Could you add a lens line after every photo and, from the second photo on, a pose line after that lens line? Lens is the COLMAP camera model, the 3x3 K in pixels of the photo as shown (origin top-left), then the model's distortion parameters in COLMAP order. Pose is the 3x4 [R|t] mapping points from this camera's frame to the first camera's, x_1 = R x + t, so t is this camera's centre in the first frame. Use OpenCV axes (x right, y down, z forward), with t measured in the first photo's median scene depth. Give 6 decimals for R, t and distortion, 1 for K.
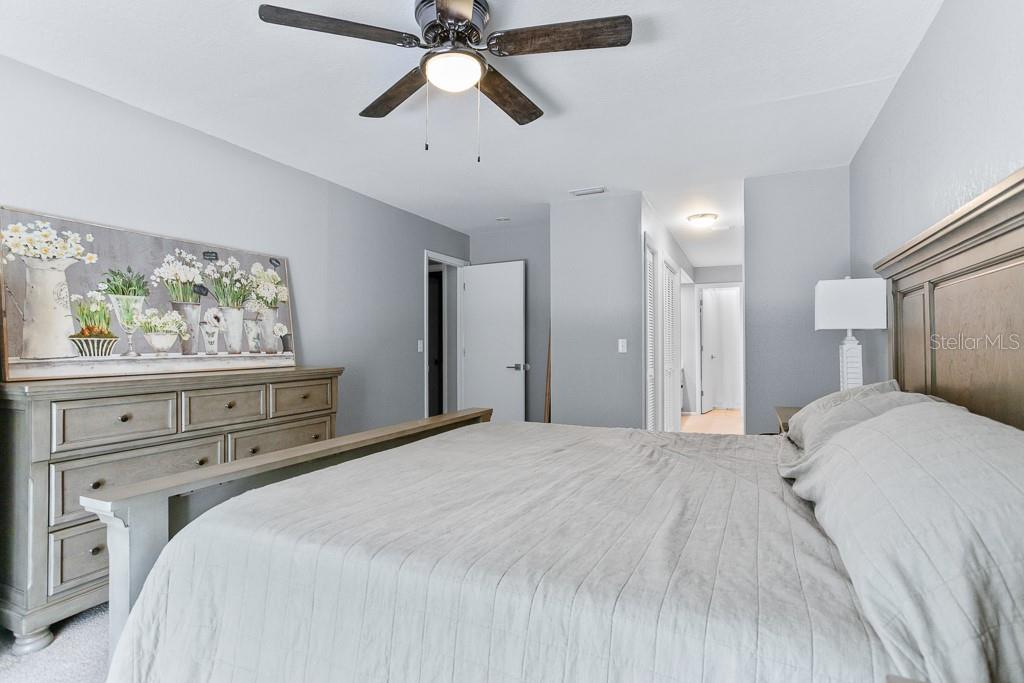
lens RADIAL K [[519.4, 0, 515.0], [0, 519.4, 341.1], [0, 0, 1]] dist [-0.004901, 0.001464]
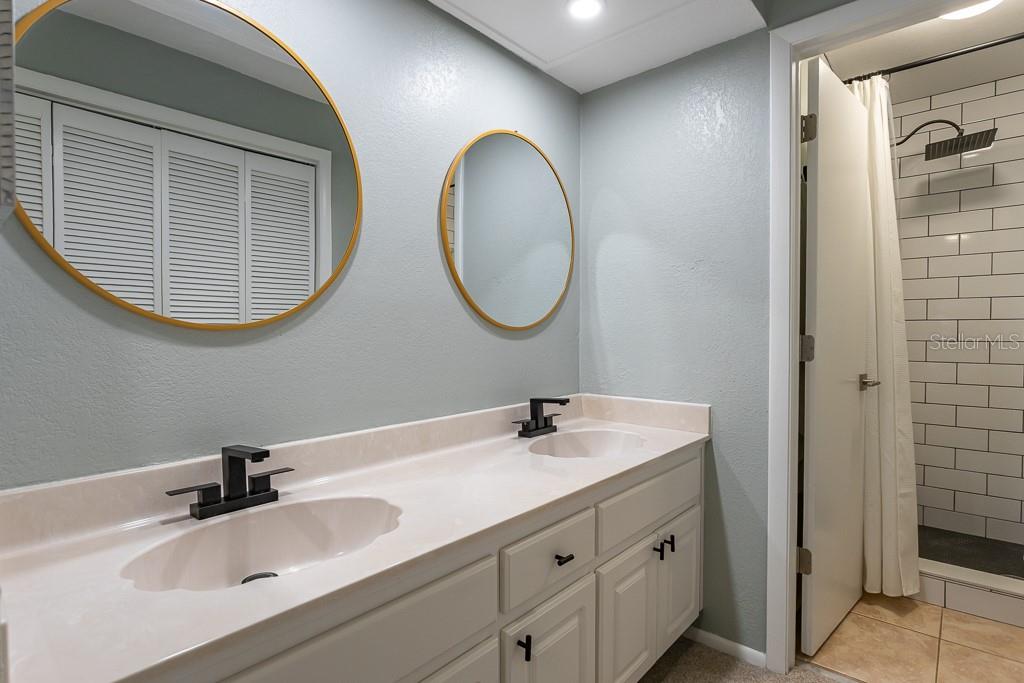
lens RADIAL K [[519.4, 0, 515.0], [0, 519.4, 341.1], [0, 0, 1]] dist [-0.004901, 0.001464]
pose [[0.961341, 0.010529, -0.275160, 0.306548], [-0.002462, 0.999557, 0.029646, 0.005616], [0.275350, -0.027822, 0.960941, 0.773188]]
